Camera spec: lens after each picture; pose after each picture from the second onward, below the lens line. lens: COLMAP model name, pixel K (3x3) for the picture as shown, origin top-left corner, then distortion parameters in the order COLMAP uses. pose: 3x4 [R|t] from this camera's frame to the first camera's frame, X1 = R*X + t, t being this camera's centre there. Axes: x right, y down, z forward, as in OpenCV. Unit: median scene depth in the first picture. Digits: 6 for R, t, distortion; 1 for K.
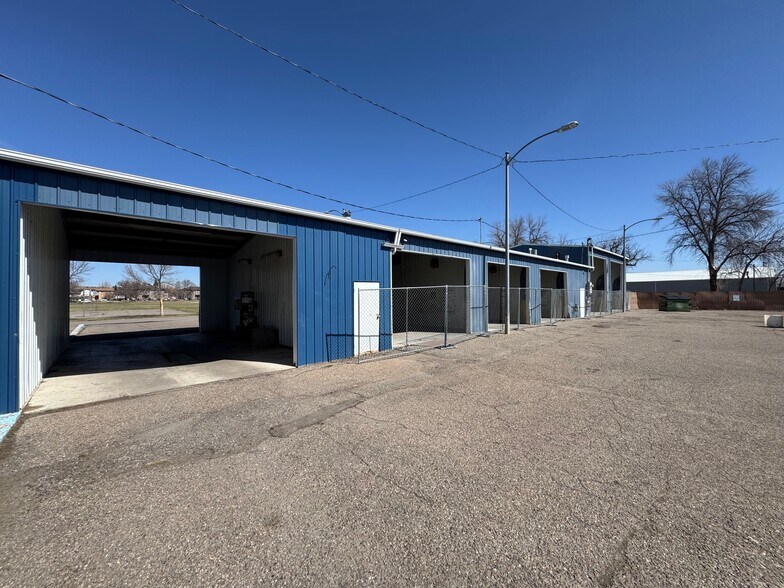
lens RADIAL K [[313.1, 0, 389.4], [0, 313.1, 292.9], [0, 0, 1]] dist [-0.003259, 0.000205]
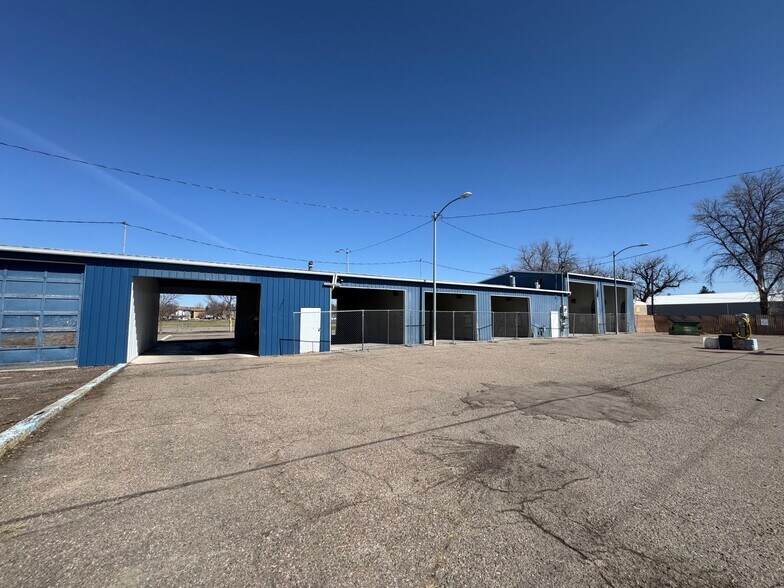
lens RADIAL K [[313.1, 0, 389.4], [0, 313.1, 292.9], [0, 0, 1]] dist [-0.003259, 0.000205]
pose [[0.981170, -0.006446, -0.193041, 0.508686], [-0.006520, 0.997768, -0.066455, -0.005178], [0.193038, 0.066462, 0.978938, -0.401868]]
